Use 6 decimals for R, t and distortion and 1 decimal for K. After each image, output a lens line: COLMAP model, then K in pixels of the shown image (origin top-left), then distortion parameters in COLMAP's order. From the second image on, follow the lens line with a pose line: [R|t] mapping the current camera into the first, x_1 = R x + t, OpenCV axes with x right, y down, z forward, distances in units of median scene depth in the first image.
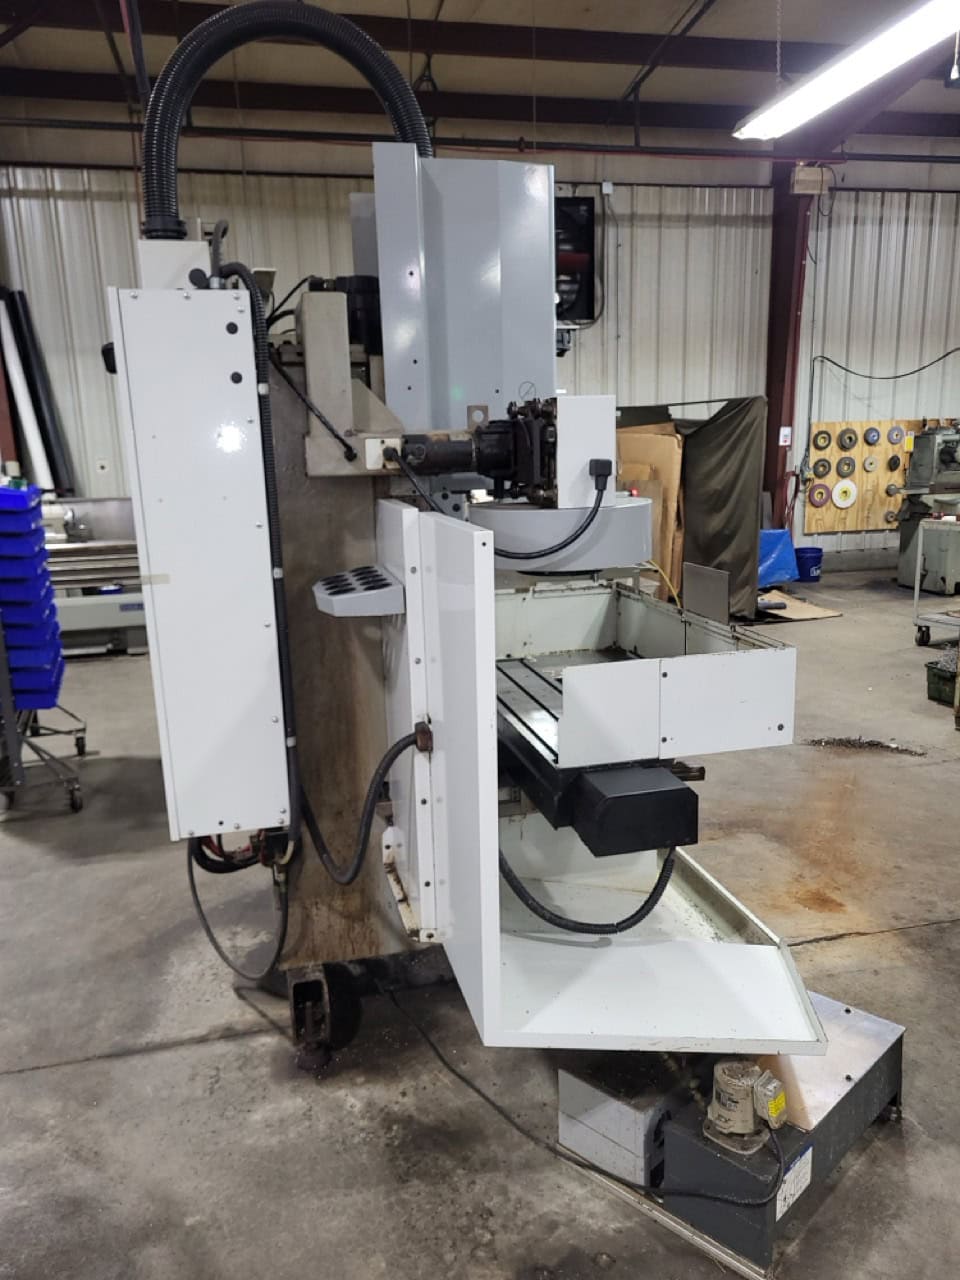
lens RADIAL K [[969.4, 0, 484.7], [0, 969.4, 661.3], [0, 0, 1]] dist [0.044630, -0.028509]
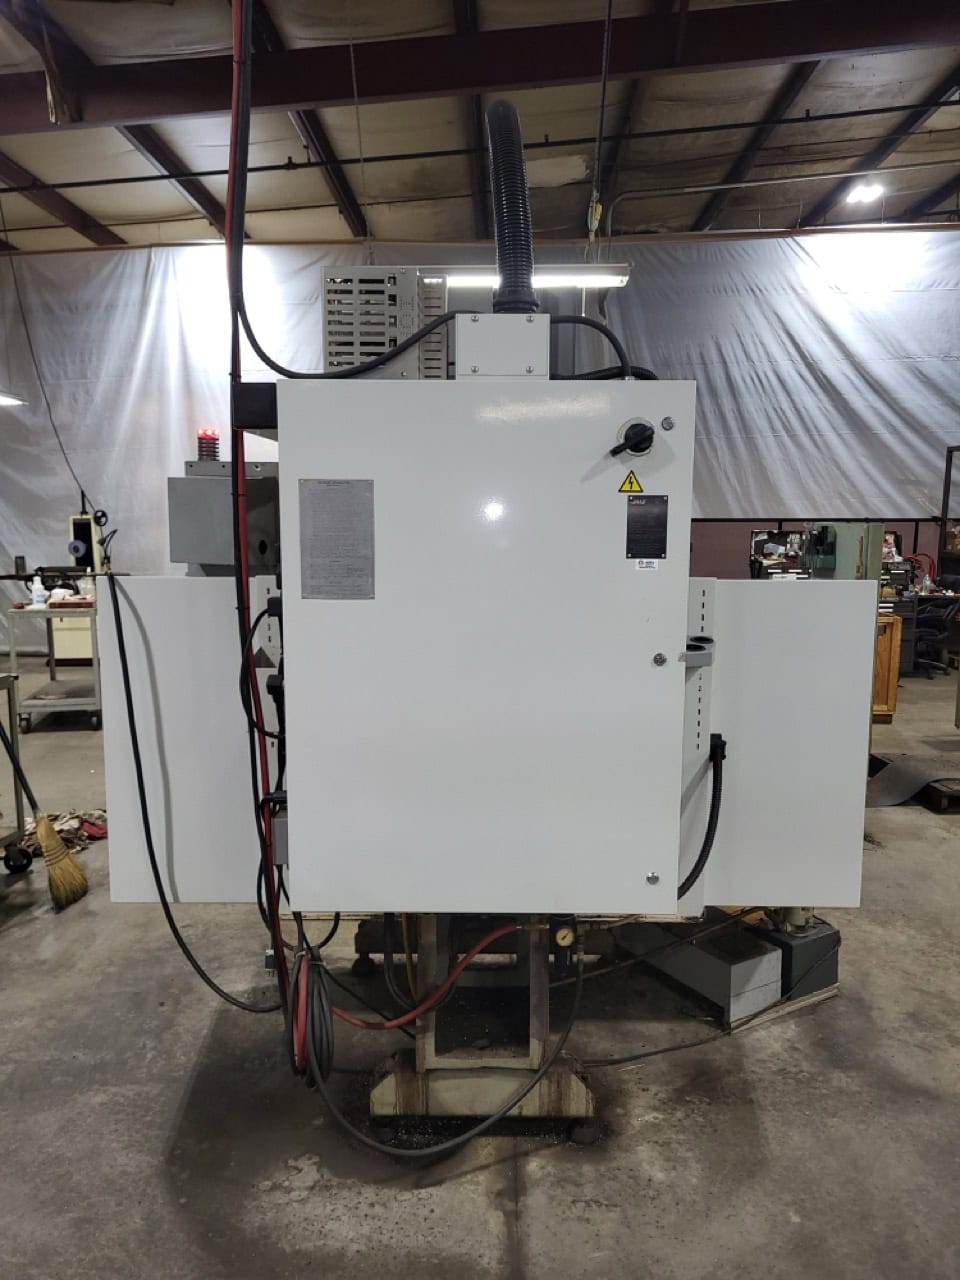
lens RADIAL K [[969.4, 0, 483.1], [0, 969.4, 661.2], [0, 0, 1]] dist [0.044630, -0.028509]
pose [[0.251595, -0.117107, 0.960722, -1.142774], [0.210059, 0.975598, 0.063910, -0.155354], [-0.944762, 0.185729, 0.270055, 0.759523]]
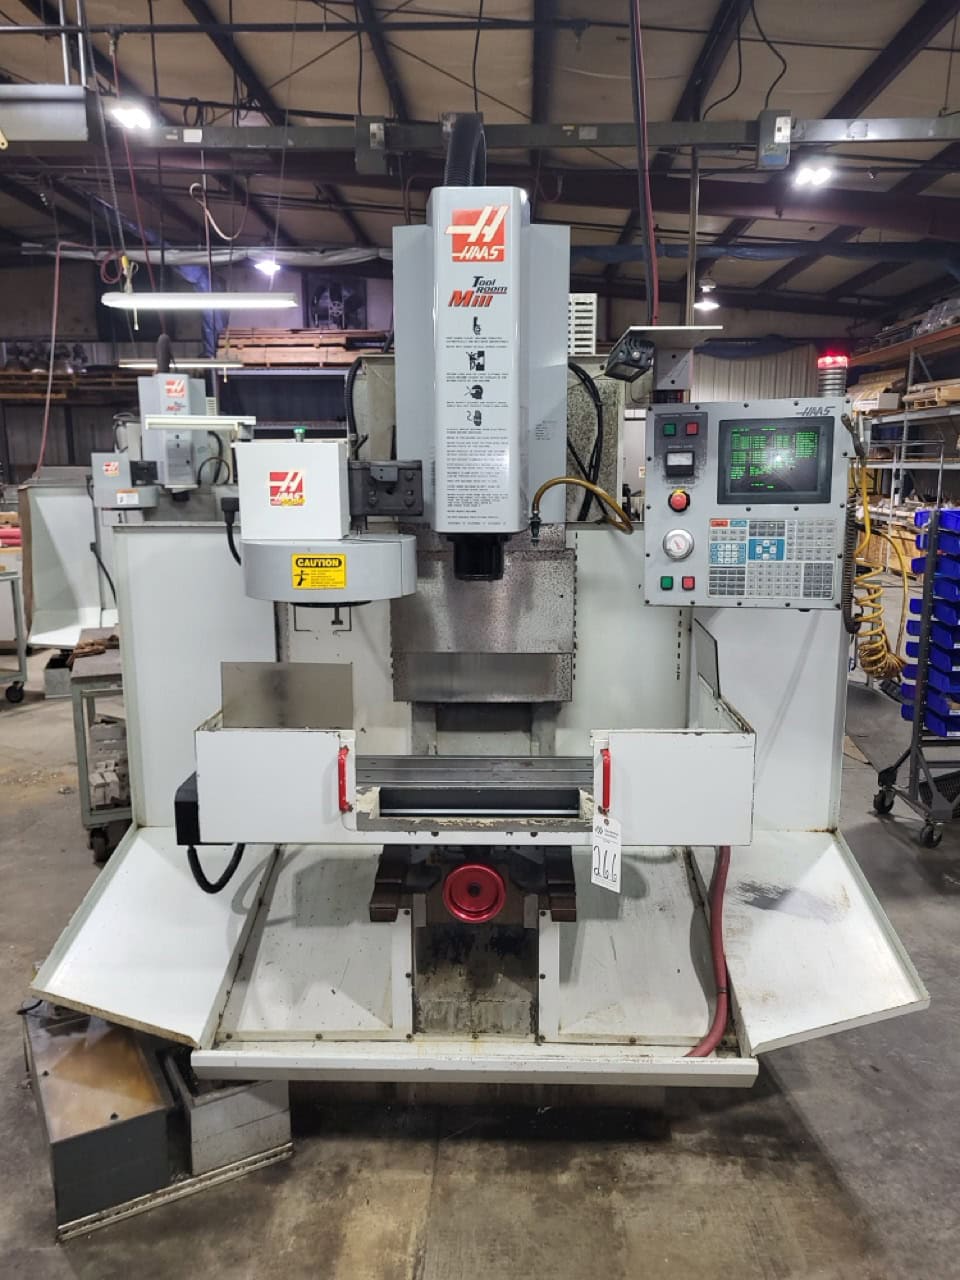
lens RADIAL K [[969.4, 0, 492.7], [0, 969.4, 645.3], [0, 0, 1]] dist [0.044630, -0.028509]
pose [[-0.263547, 0.207531, -0.942058, 0.973189], [-0.212827, 0.940010, 0.266619, -0.345631], [0.940876, 0.270763, -0.203569, 1.304817]]
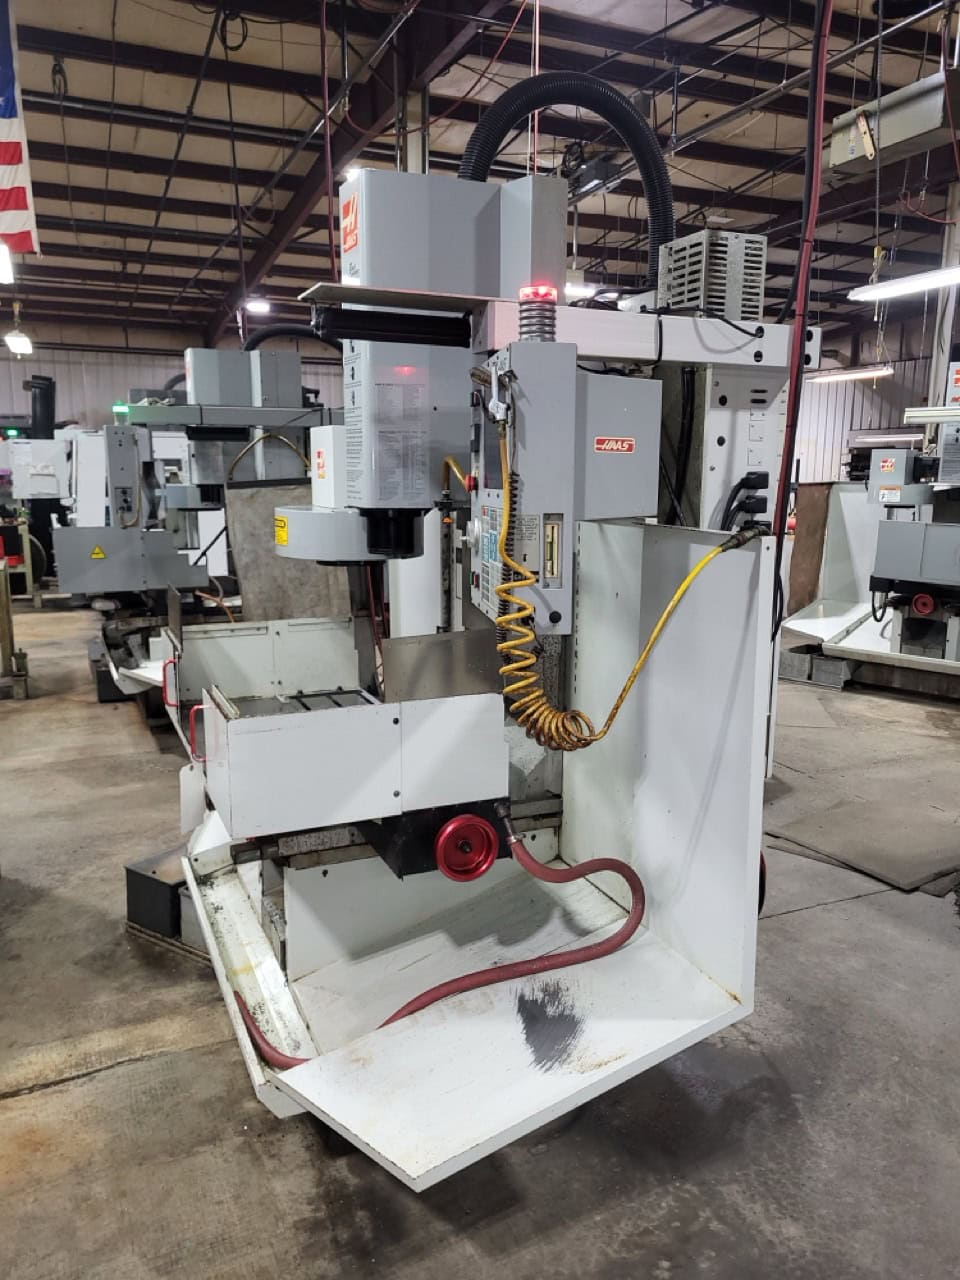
lens RADIAL K [[969.4, 0, 499.6], [0, 969.4, 652.5], [0, 0, 1]] dist [0.044630, -0.028509]
pose [[-0.983370, 0.055113, -0.173048, 0.104654], [-0.021551, 0.910699, 0.412509, -0.473052], [0.180329, 0.409378, -0.894366, 2.049183]]
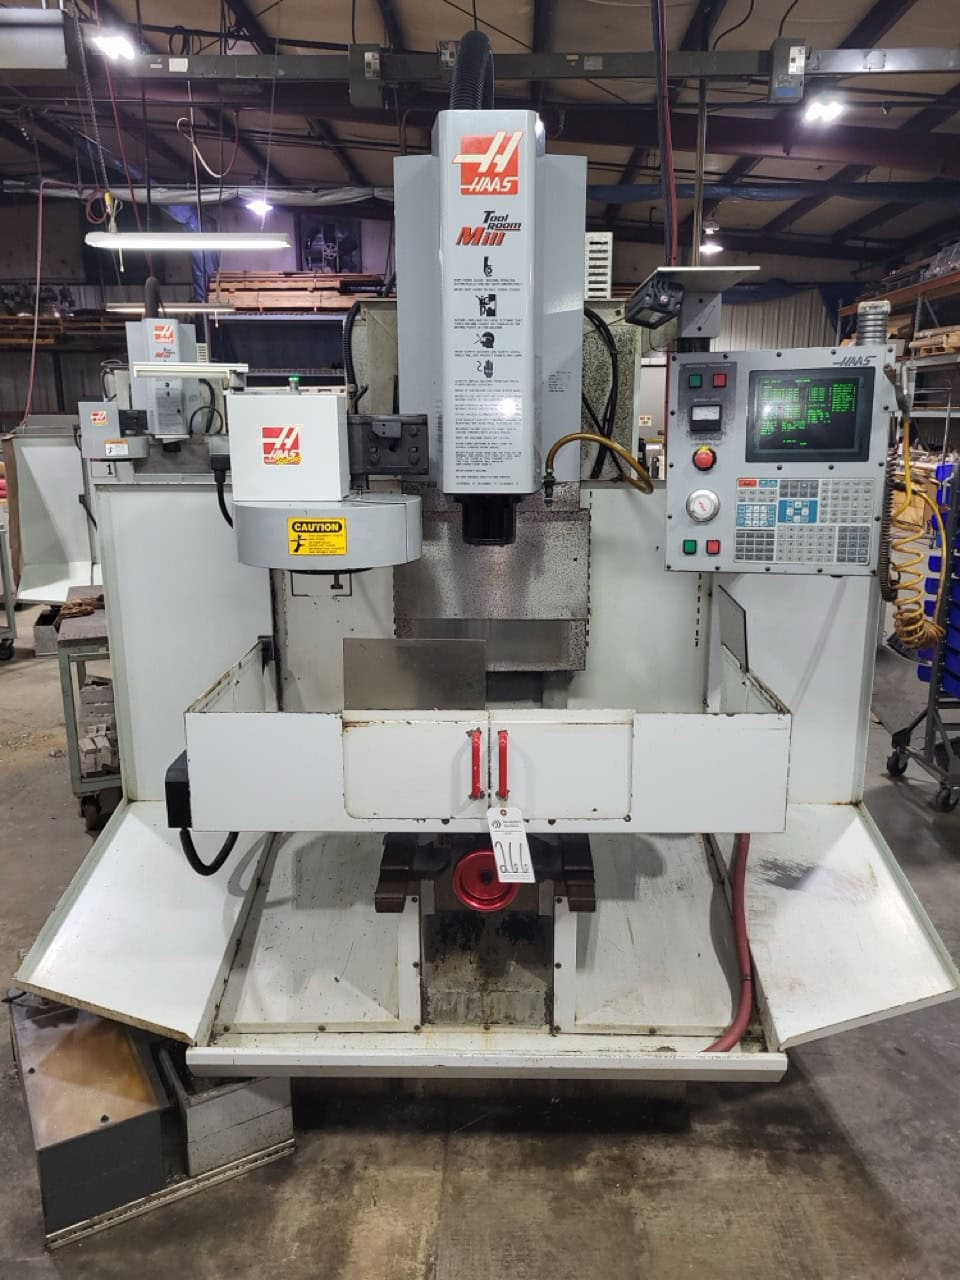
lens RADIAL K [[969.4, 0, 498.5], [0, 969.4, 635.6], [0, 0, 1]] dist [0.044630, -0.028509]
pose [[-0.254708, 0.247706, -0.934754, 0.912852], [-0.213977, 0.928237, 0.304285, -0.343296], [0.943047, 0.277520, -0.183426, 1.274165]]
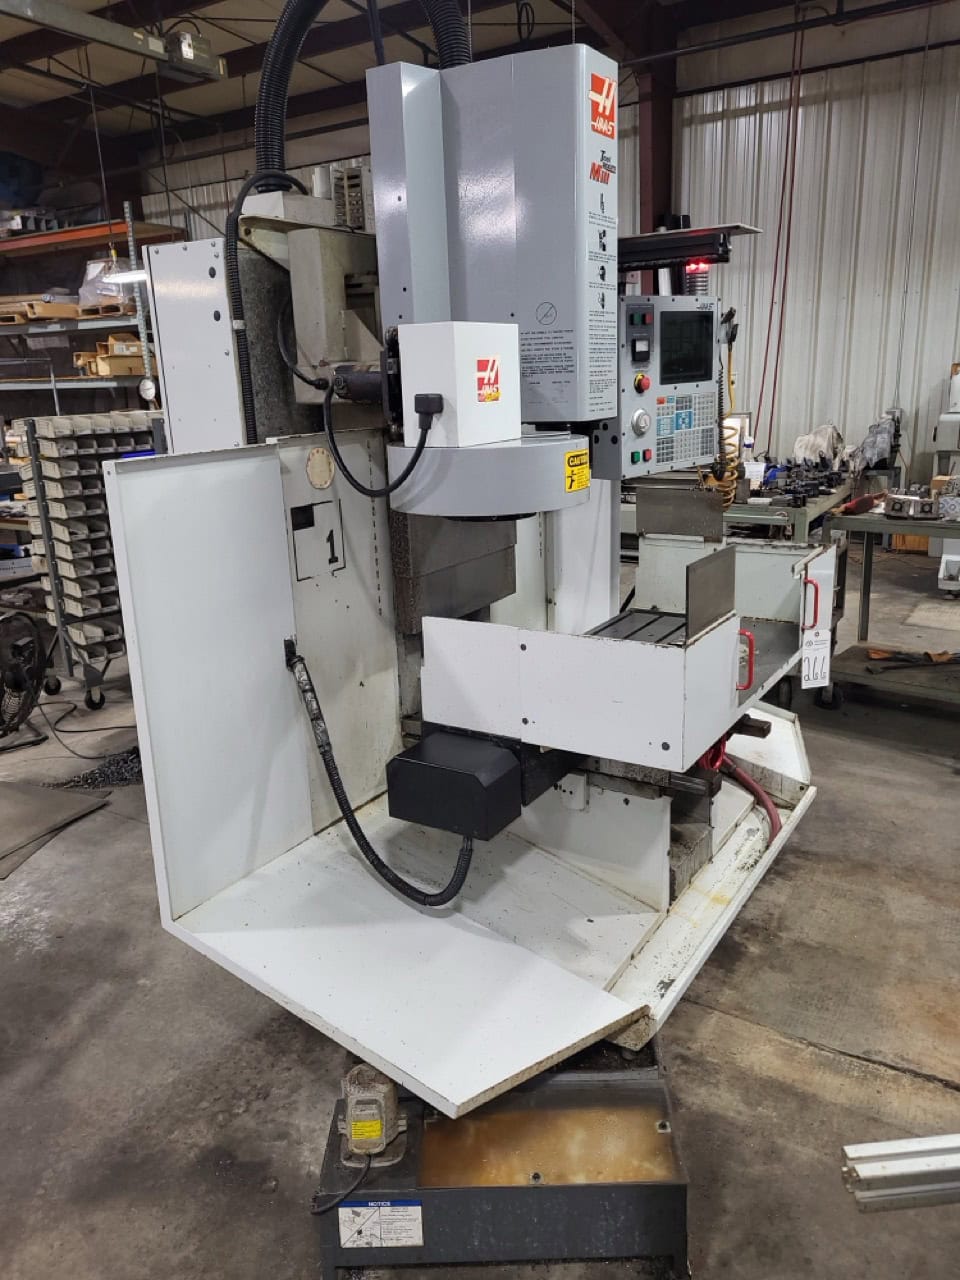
lens RADIAL K [[969.4, 0, 493.4], [0, 969.4, 635.8], [0, 0, 1]] dist [0.044630, -0.028509]
pose [[0.699140, 0.193650, -0.688261, 0.683313], [-0.150159, 0.980923, 0.123461, -0.088555], [0.699039, 0.017032, 0.714880, 0.326390]]
